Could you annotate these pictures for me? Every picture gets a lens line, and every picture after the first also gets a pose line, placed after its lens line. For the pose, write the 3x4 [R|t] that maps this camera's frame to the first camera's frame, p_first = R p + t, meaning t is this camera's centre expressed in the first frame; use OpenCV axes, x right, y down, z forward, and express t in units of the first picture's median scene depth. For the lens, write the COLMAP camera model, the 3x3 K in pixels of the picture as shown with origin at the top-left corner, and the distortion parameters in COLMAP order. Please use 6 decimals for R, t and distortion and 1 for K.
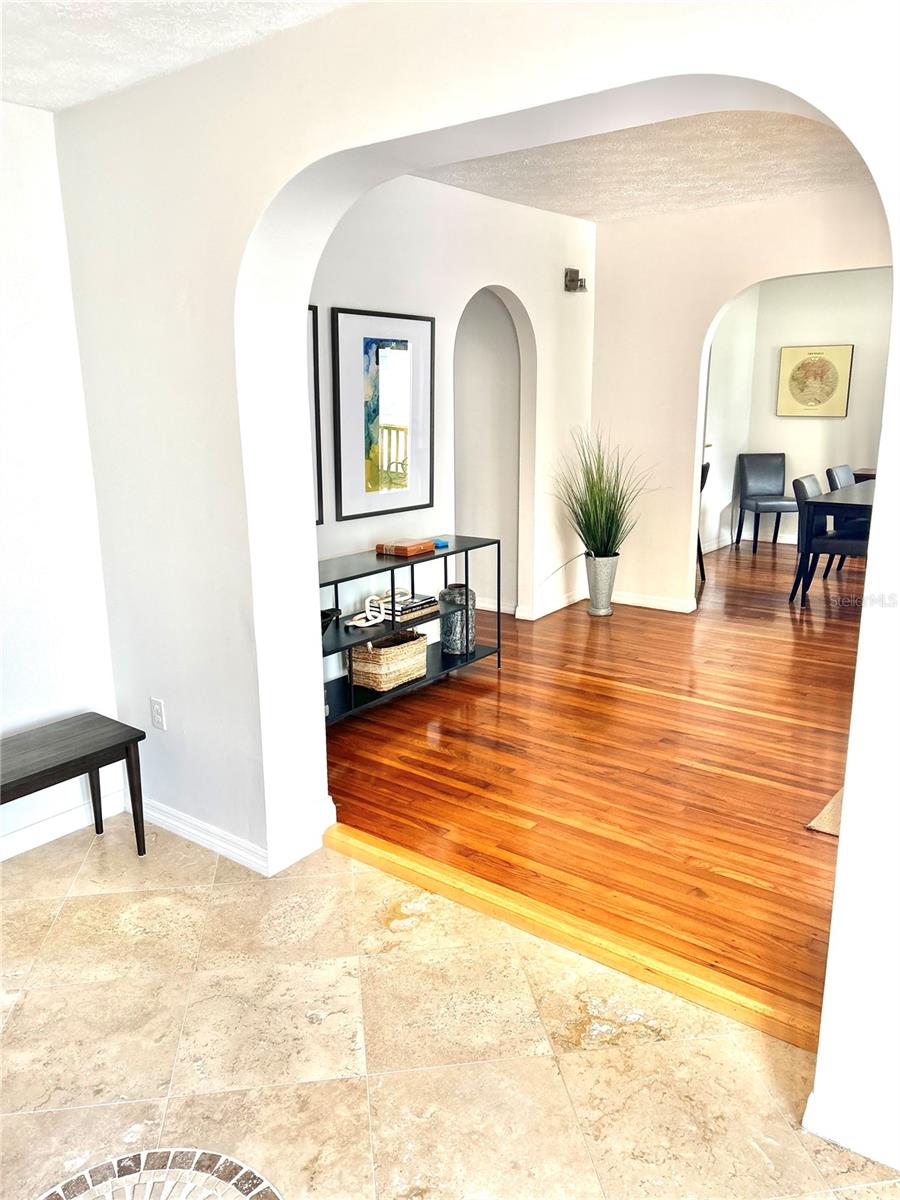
lens RADIAL K [[903.0, 0, 450.0], [0, 903.0, 600.0], [0, 0, 1]] dist [0.001446, -0.003874]
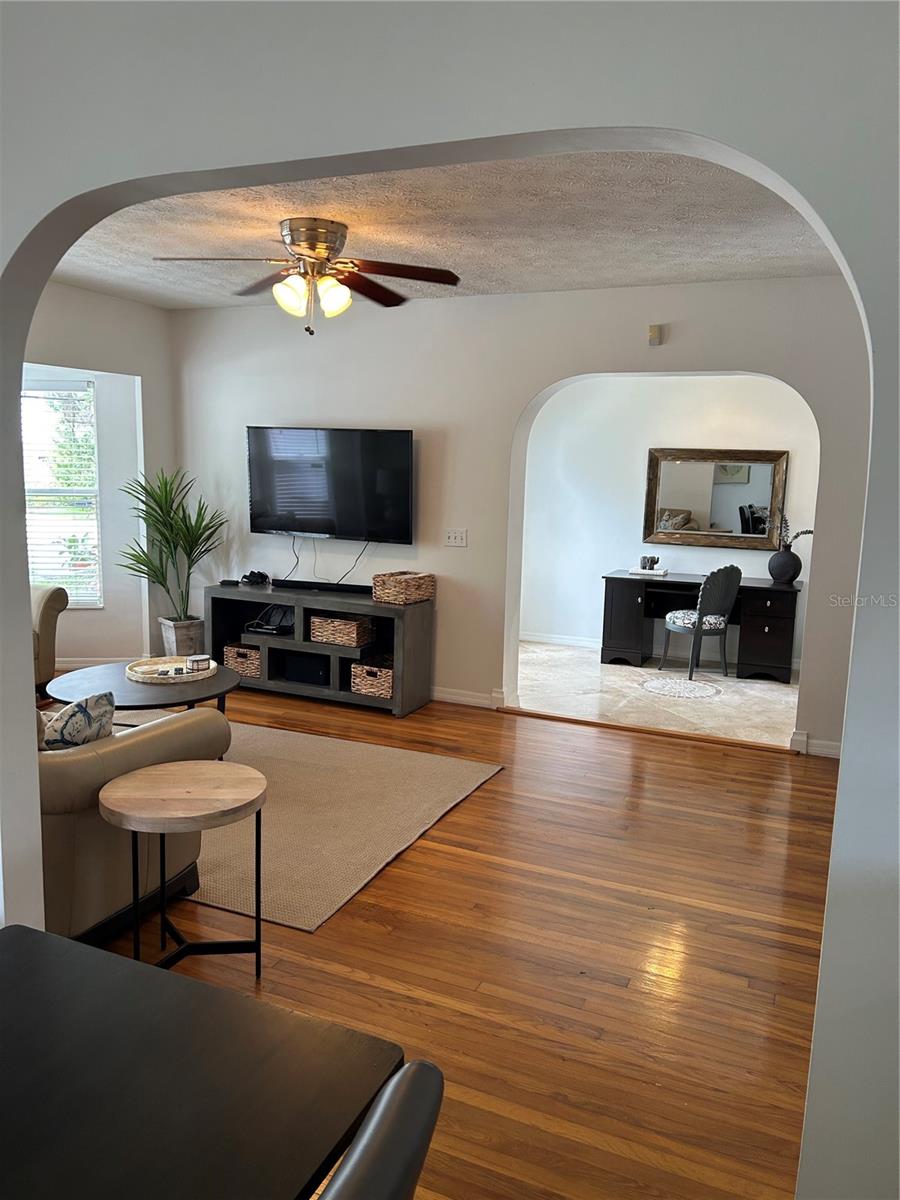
lens RADIAL K [[903.0, 0, 450.0], [0, 903.0, 600.0], [0, 0, 1]] dist [0.001446, -0.003874]
pose [[-0.972466, 0.021646, -0.232039, 1.053727], [-0.069711, 0.923068, 0.378268, -0.709409], [0.222375, 0.384028, -0.896143, 2.842924]]
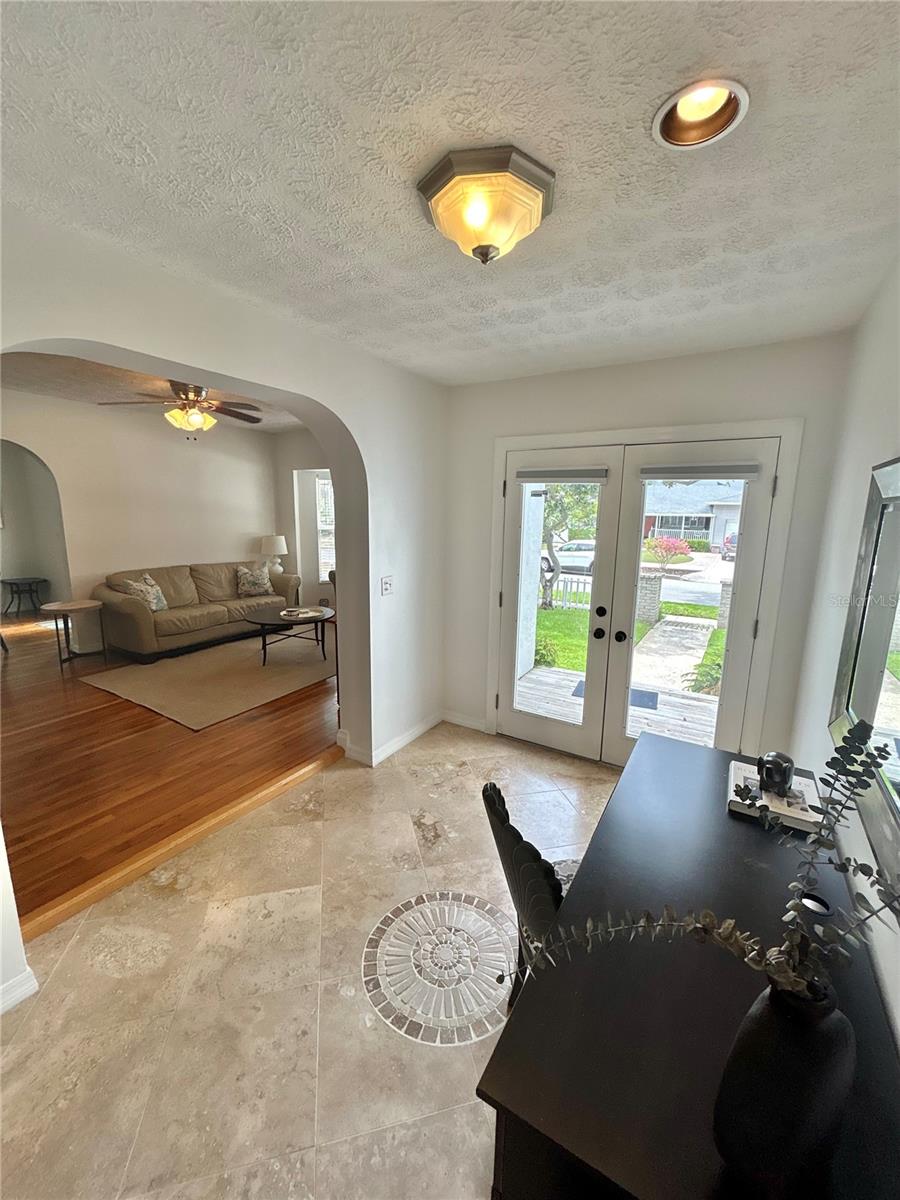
lens RADIAL K [[481.0, 0, 450.0], [0, 481.0, 600.0], [0, 0, 1]] dist [0.000380, -0.000362]
pose [[-0.095746, -0.179277, 0.979128, -0.857231], [0.219732, 0.955576, 0.196452, -0.149203], [-0.970850, 0.233955, -0.052100, 0.573244]]
